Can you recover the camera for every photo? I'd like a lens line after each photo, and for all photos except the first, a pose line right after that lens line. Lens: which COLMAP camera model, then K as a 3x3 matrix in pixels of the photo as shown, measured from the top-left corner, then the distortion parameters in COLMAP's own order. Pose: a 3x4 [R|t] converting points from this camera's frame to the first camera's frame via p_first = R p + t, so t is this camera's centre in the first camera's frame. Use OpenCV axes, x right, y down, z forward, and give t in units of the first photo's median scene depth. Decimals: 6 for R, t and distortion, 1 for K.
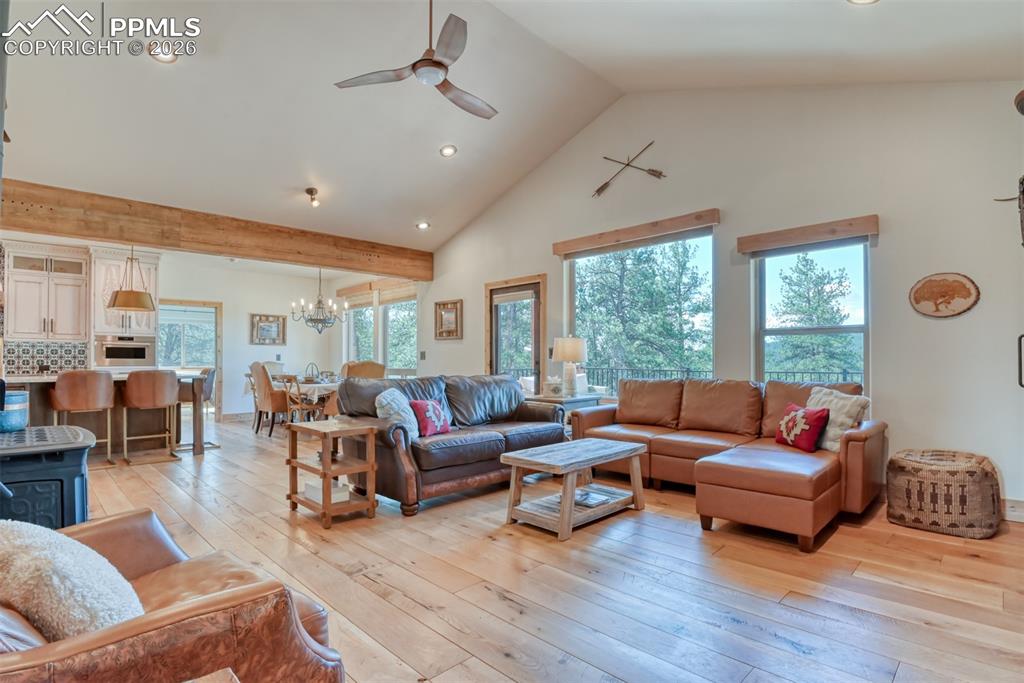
lens RADIAL K [[500.3, 0, 507.9], [0, 500.3, 355.9], [0, 0, 1]] dist [-0.029945, -0.000379]
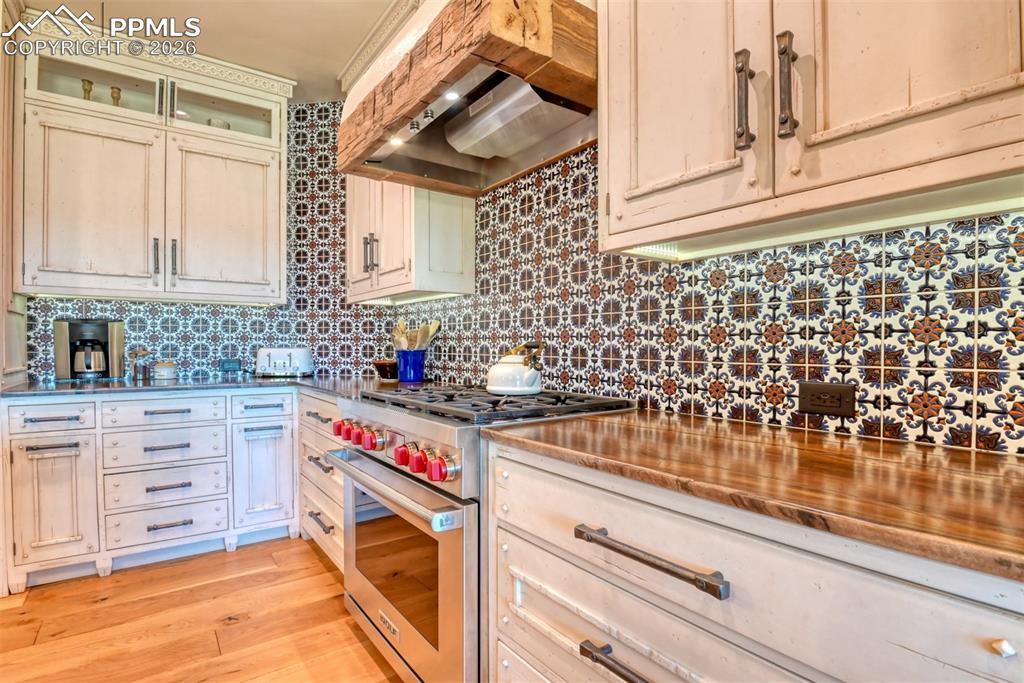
lens RADIAL K [[500.3, 0, 514.2], [0, 500.3, 357.1], [0, 0, 1]] dist [-0.029945, -0.000379]
pose [[-0.161947, 0.021745, -0.986560, -0.697539], [0.012042, 0.999726, 0.020058, 0.005582], [0.986726, -0.008632, -0.162165, 0.832944]]
